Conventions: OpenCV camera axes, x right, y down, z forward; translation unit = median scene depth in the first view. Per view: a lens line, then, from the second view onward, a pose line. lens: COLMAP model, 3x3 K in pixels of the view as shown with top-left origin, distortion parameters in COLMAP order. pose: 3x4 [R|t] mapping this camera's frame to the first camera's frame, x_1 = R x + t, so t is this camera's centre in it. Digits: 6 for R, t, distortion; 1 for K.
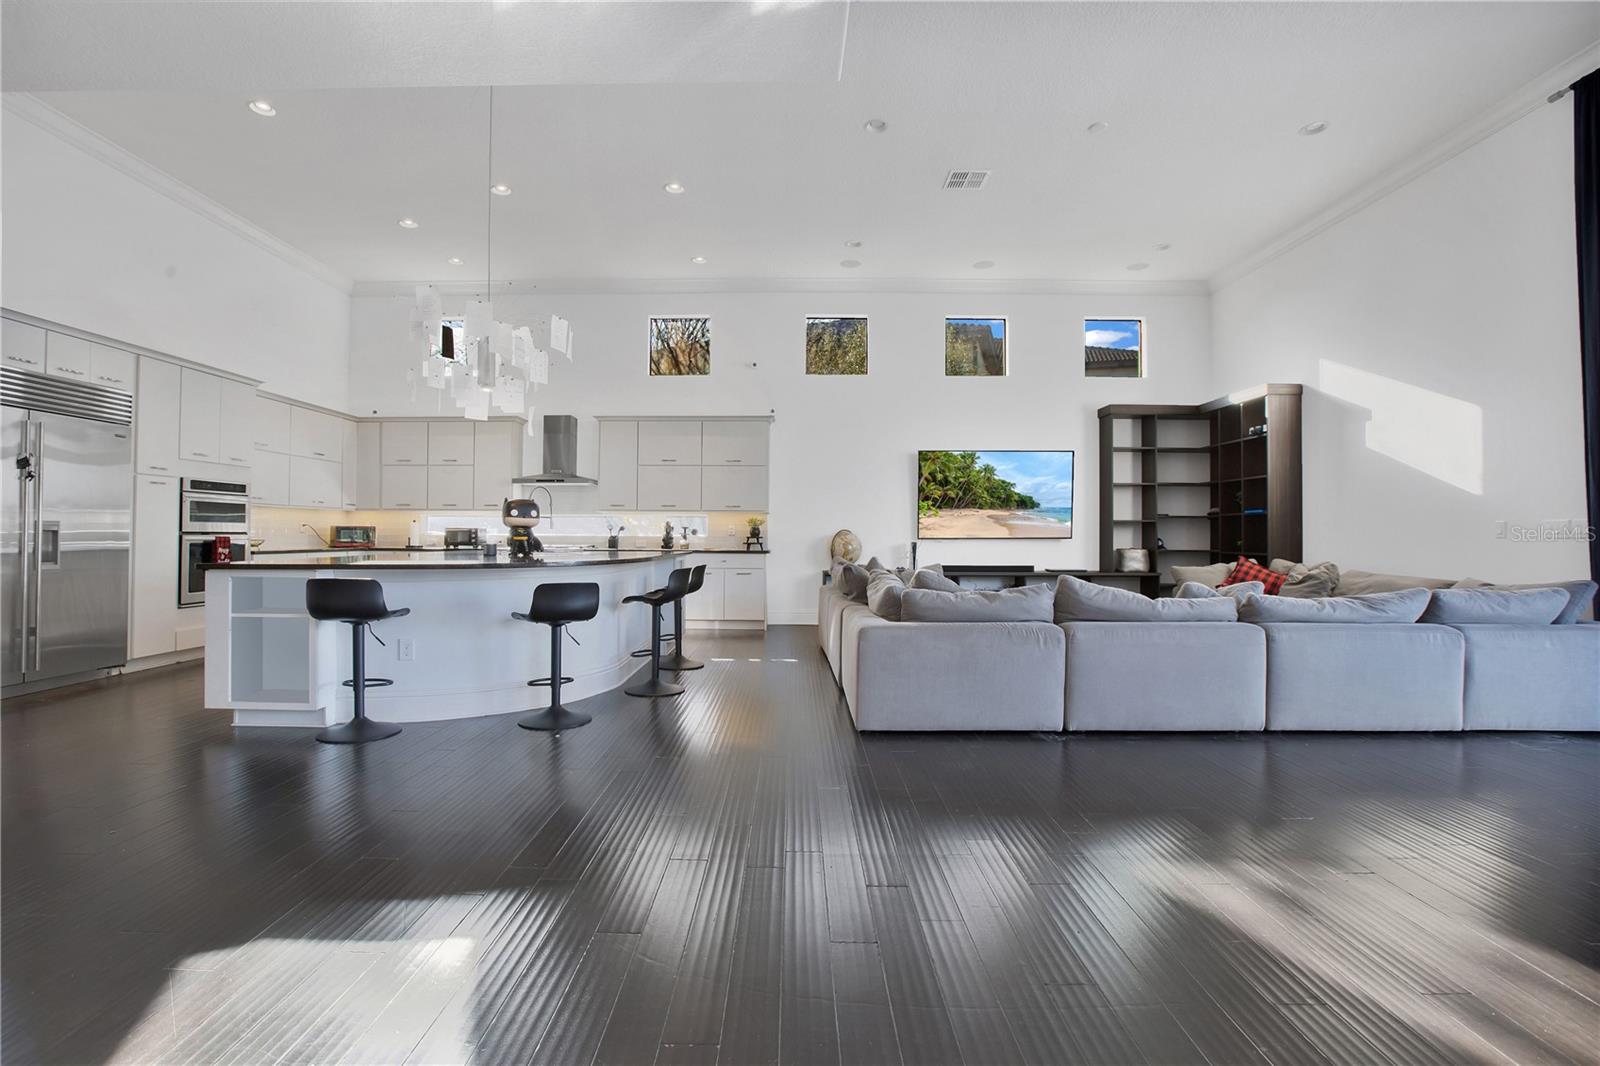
lens RADIAL K [[736.2, 0, 799.7], [0, 736.2, 529.4], [0, 0, 1]] dist [-0.032287, 0.002344]
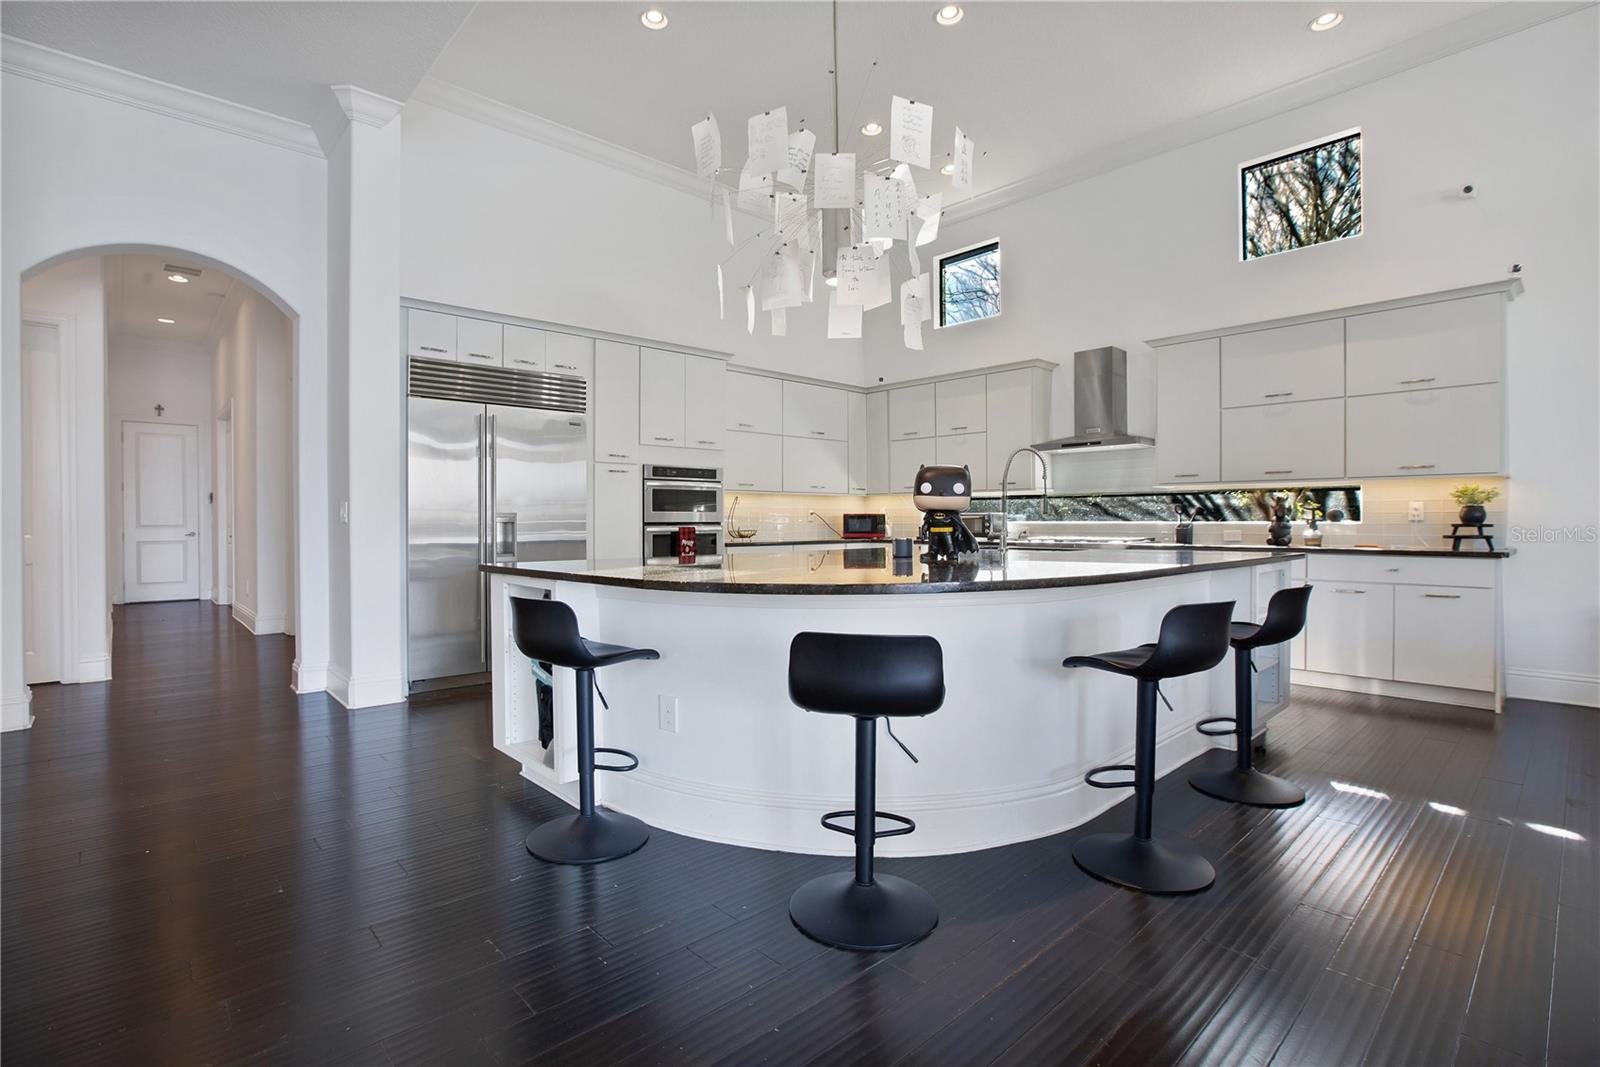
lens RADIAL K [[736.2, 0, 807.8], [0, 736.2, 525.0], [0, 0, 1]] dist [-0.032287, 0.002344]
pose [[0.671395, -0.002133, -0.741096, -0.002052], [0.011778, 0.999900, 0.007792, 0.001821], [0.741006, -0.013960, 0.671353, 0.459550]]
